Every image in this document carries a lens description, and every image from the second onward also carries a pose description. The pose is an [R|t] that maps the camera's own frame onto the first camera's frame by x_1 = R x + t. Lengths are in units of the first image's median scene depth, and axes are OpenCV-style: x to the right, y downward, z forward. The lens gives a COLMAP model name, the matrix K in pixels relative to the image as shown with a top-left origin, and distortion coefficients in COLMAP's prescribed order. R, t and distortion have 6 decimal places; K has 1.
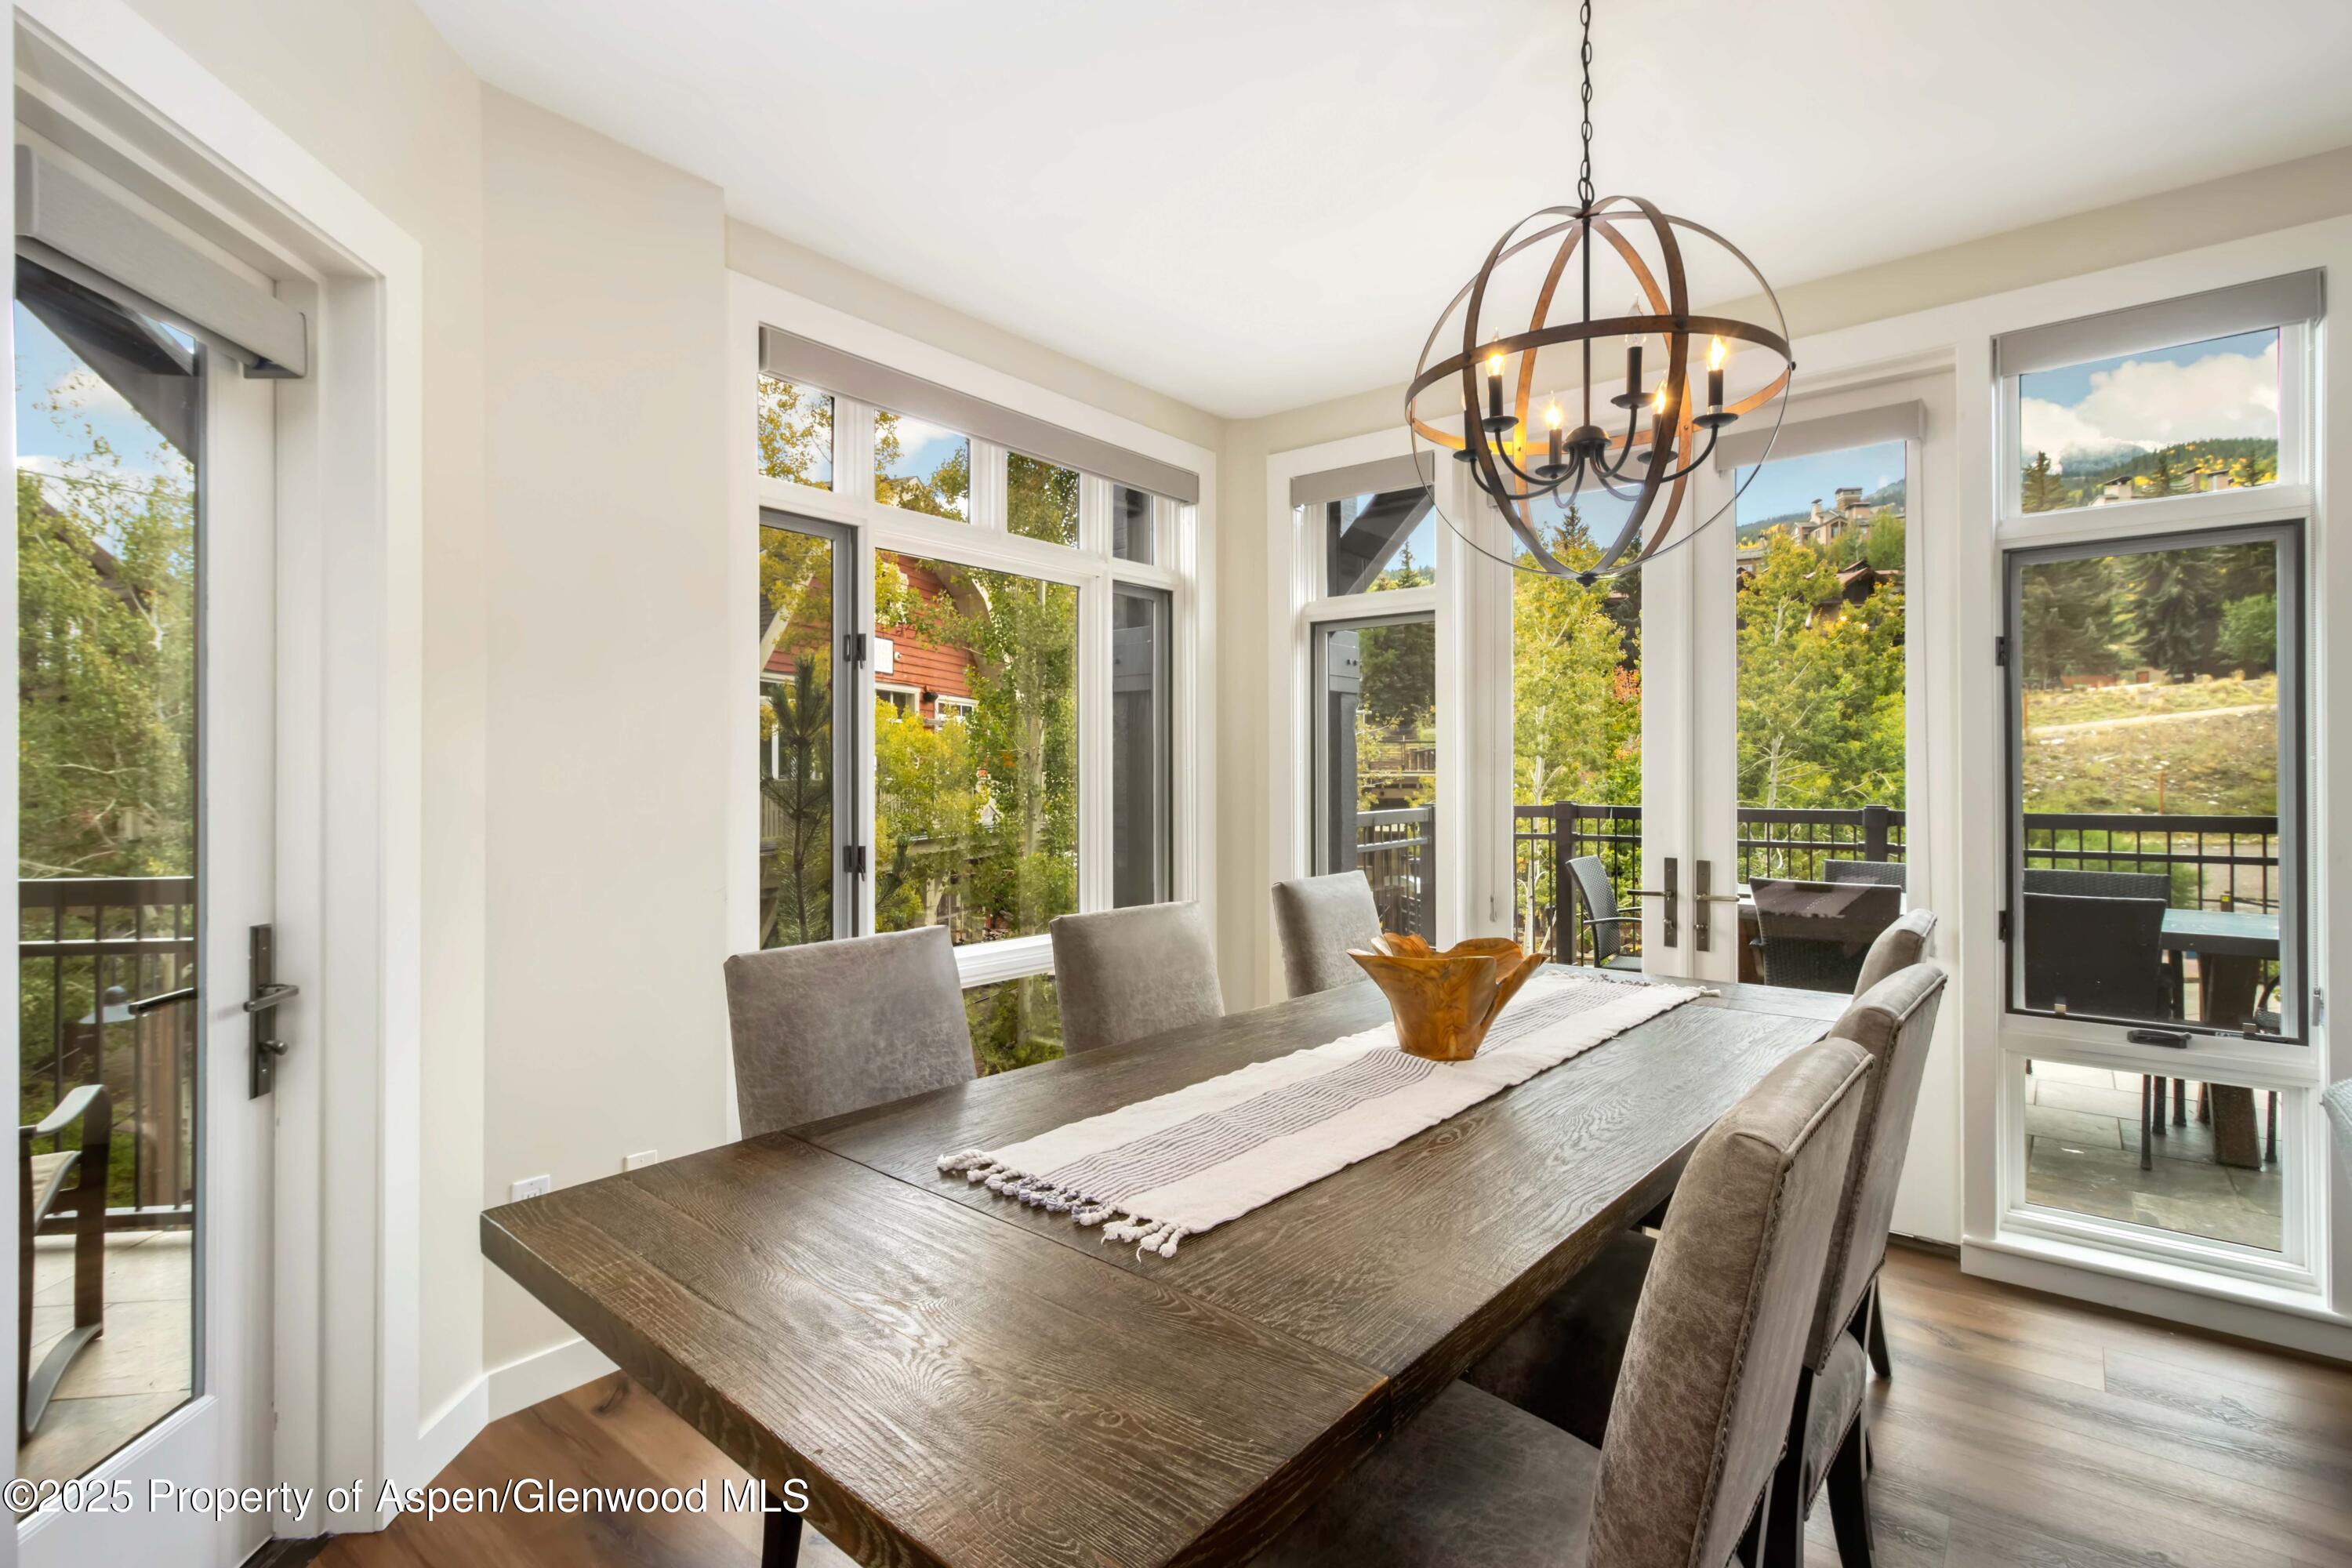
lens RADIAL K [[1107.0, 0, 1168.8], [0, 1107.0, 770.7], [0, 0, 1]] dist [0.003019, 0.000378]
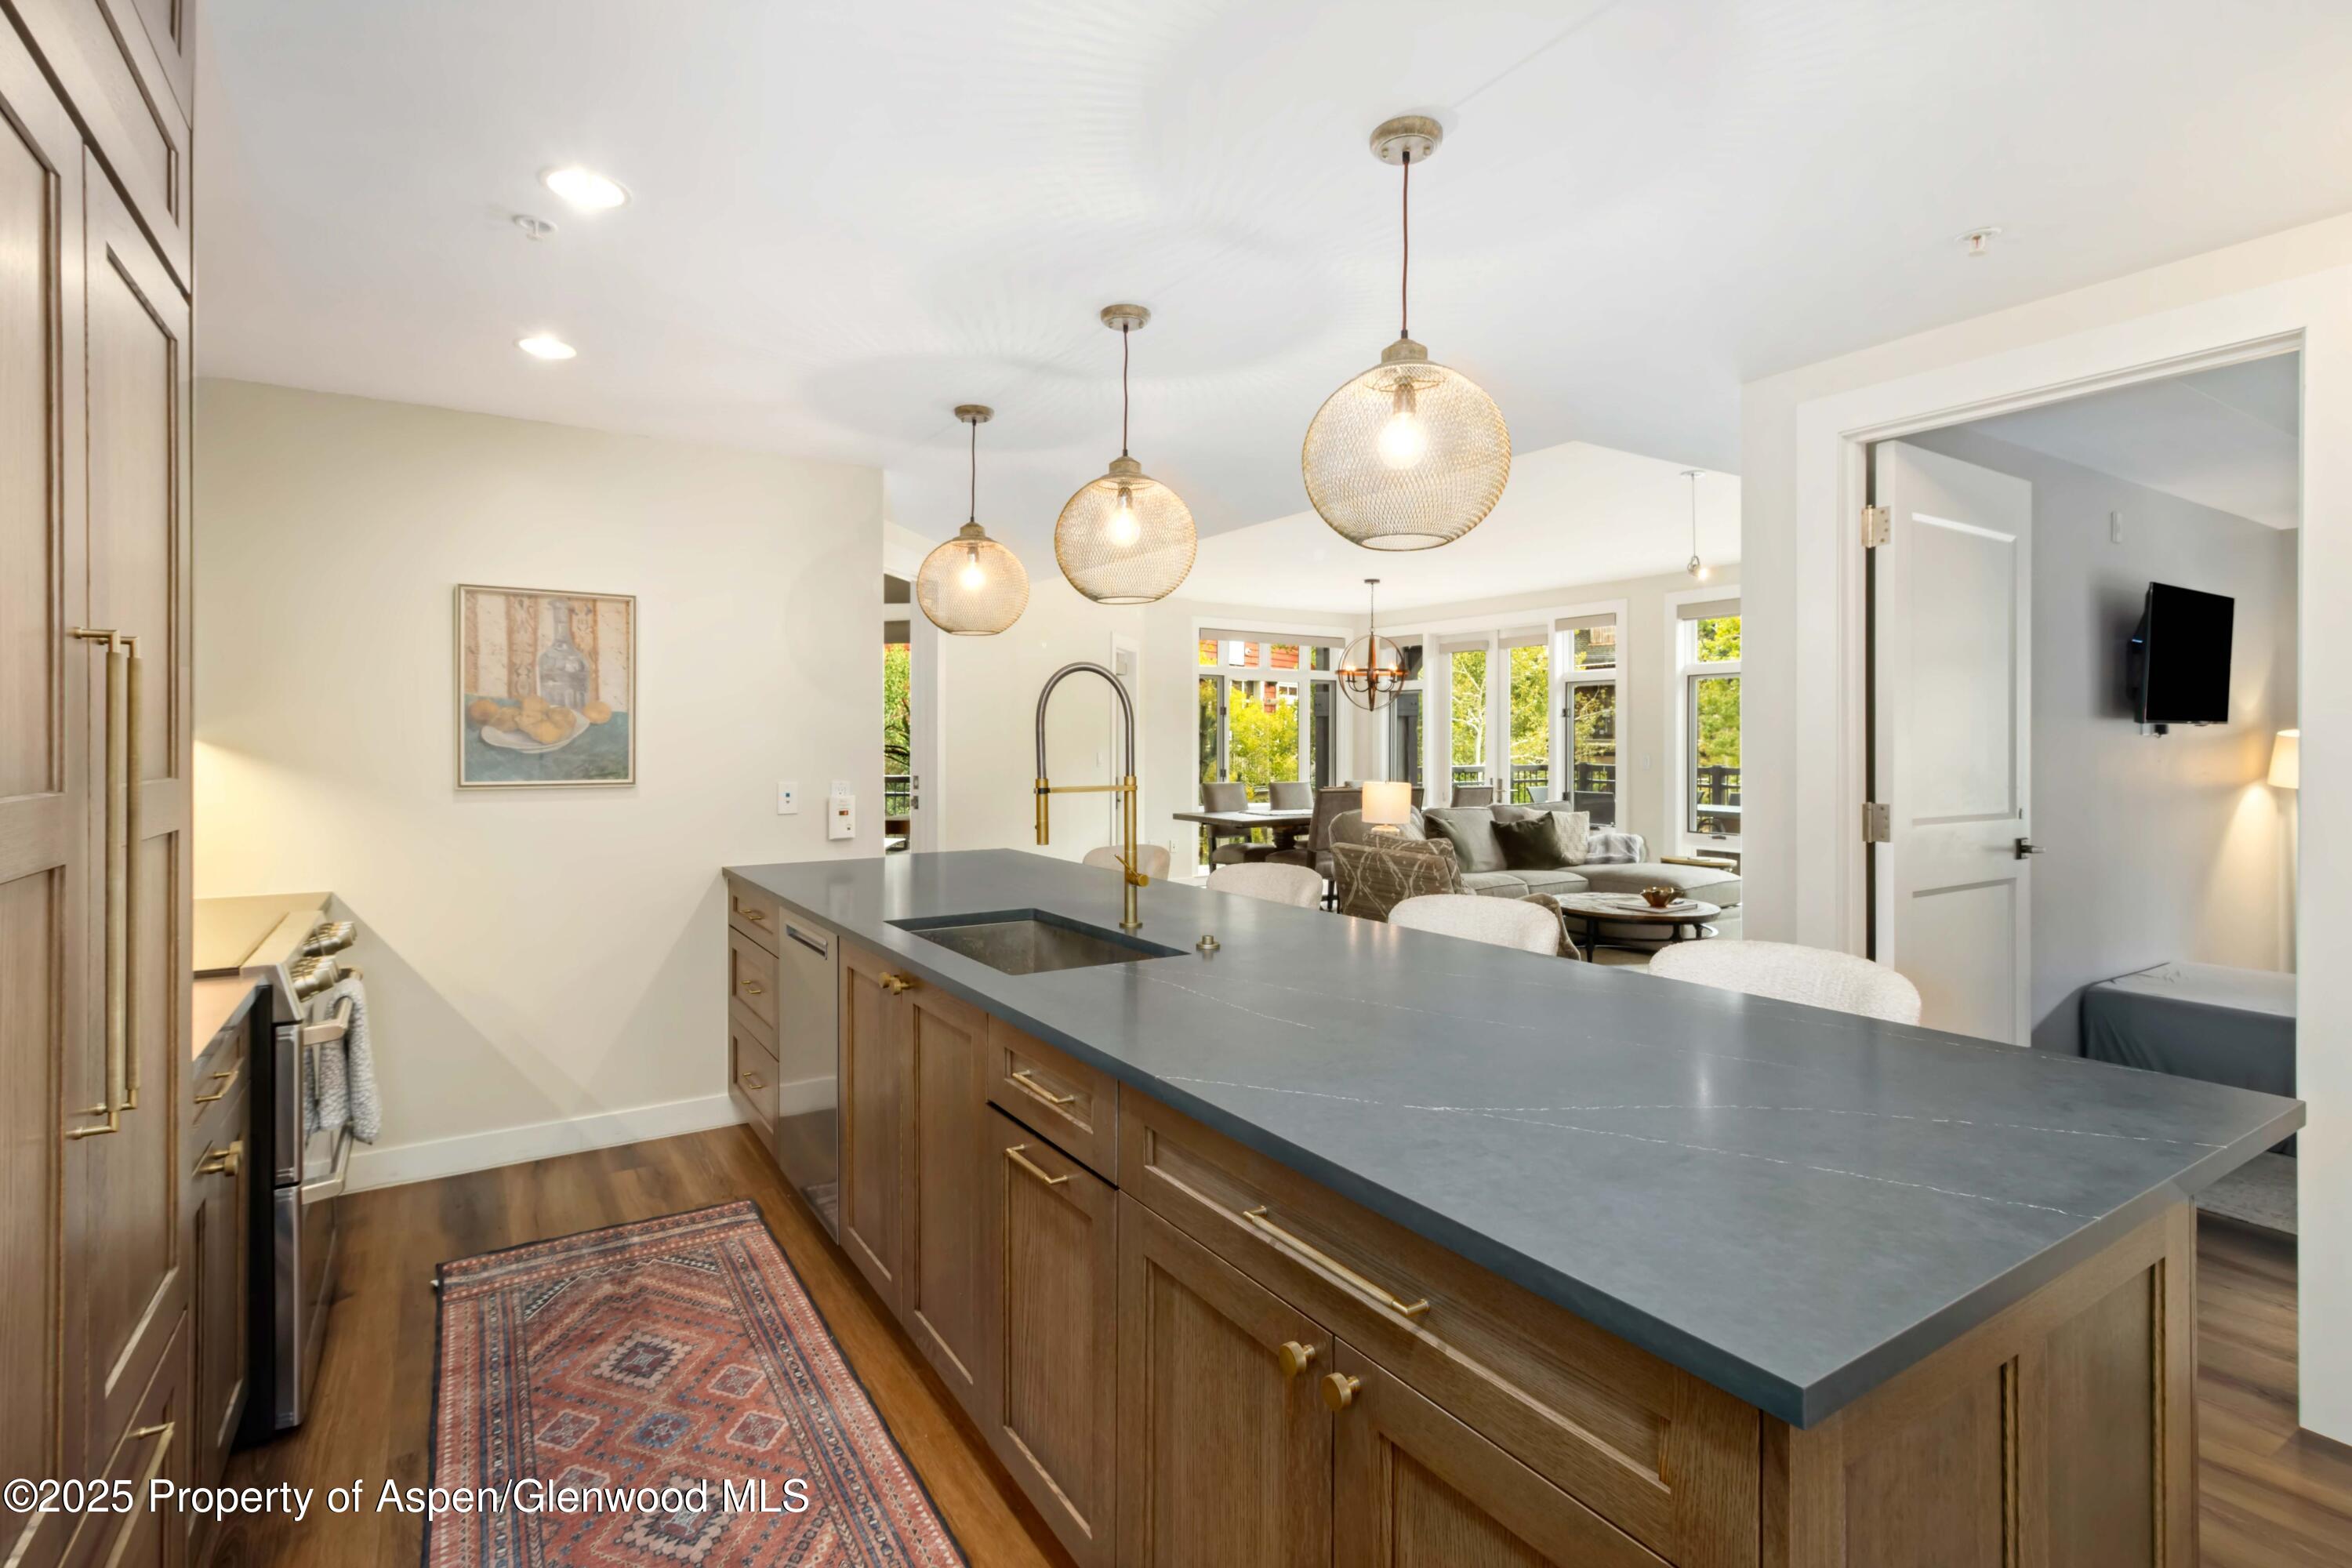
lens RADIAL K [[1196.1, 0, 1177.0], [0, 1196.1, 742.4], [0, 0, 1]] dist [0.001835, 0.000165]
pose [[0.954013, 0.003737, -0.299740, 0.495954], [-0.002219, 0.999983, 0.005406, -0.025711], [0.299756, -0.004492, 0.954005, -1.859803]]
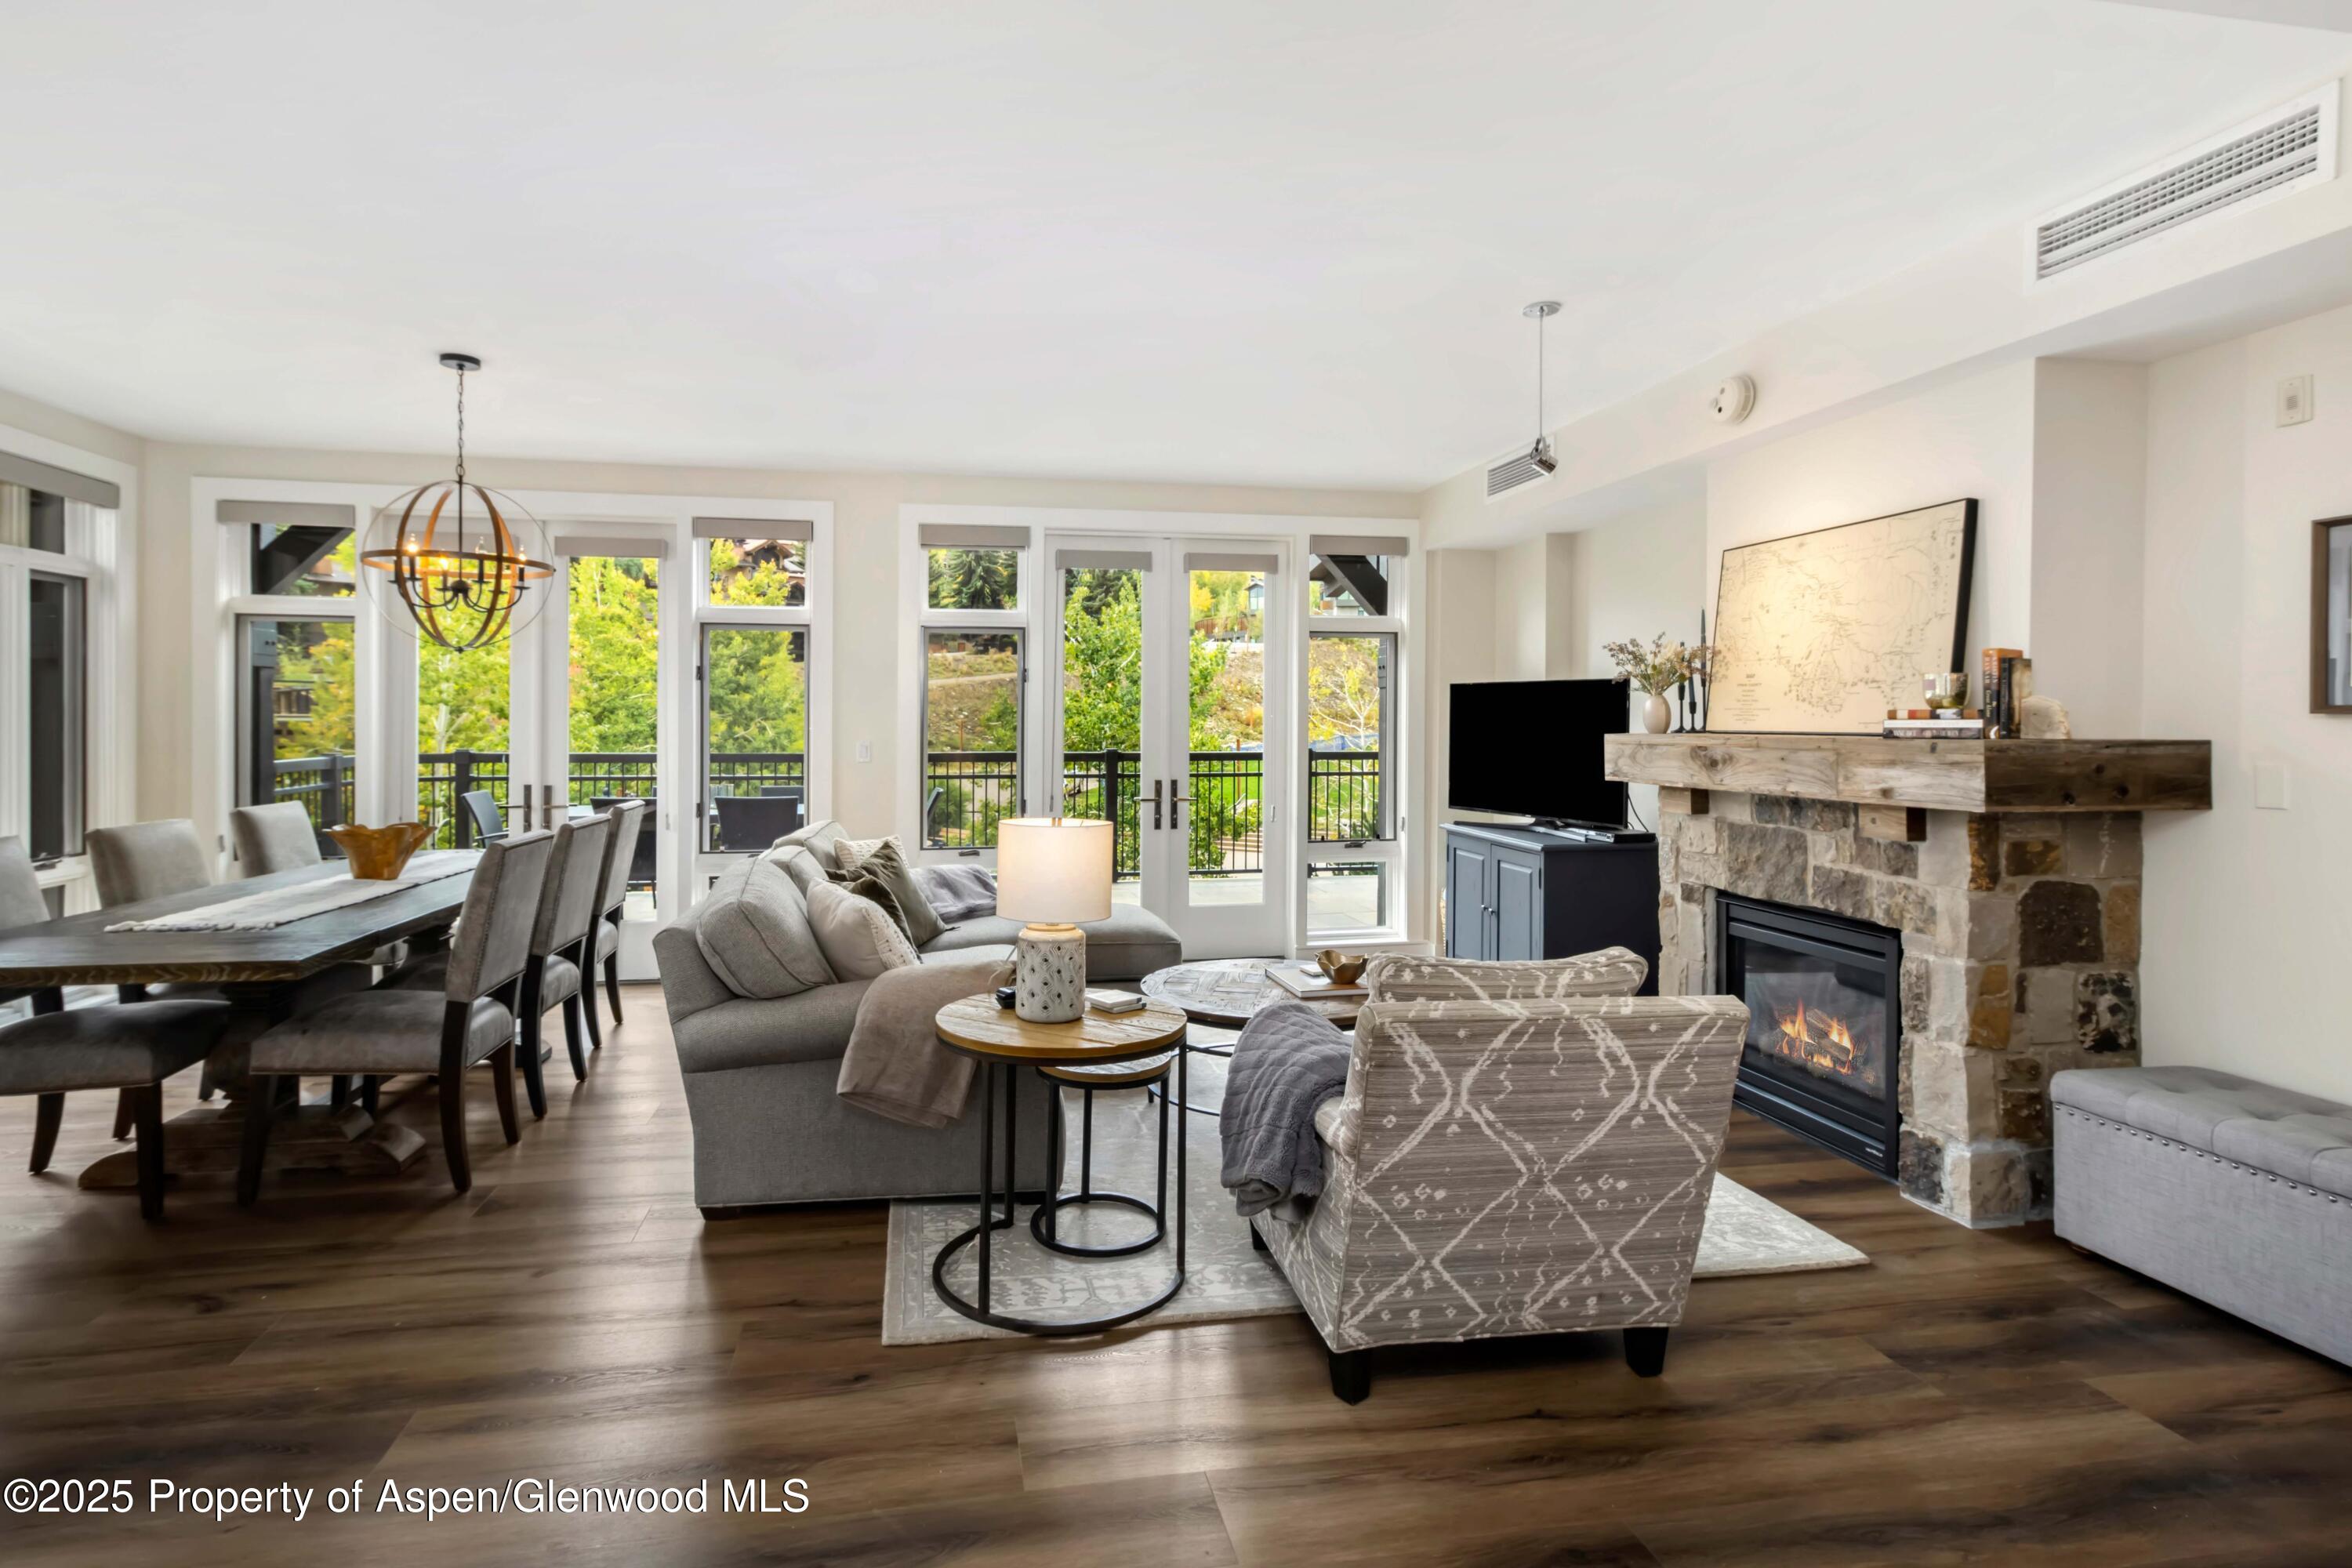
lens RADIAL K [[1126.7, 0, 1163.5], [0, 1126.7, 729.2], [0, 0, 1]] dist [0.002710, 0.000099]
pose [[0.629517, -0.000354, 0.776987, -0.206396], [-0.009980, 0.999914, 0.008542, -0.022158], [-0.776922, -0.013132, 0.629459, -0.641640]]
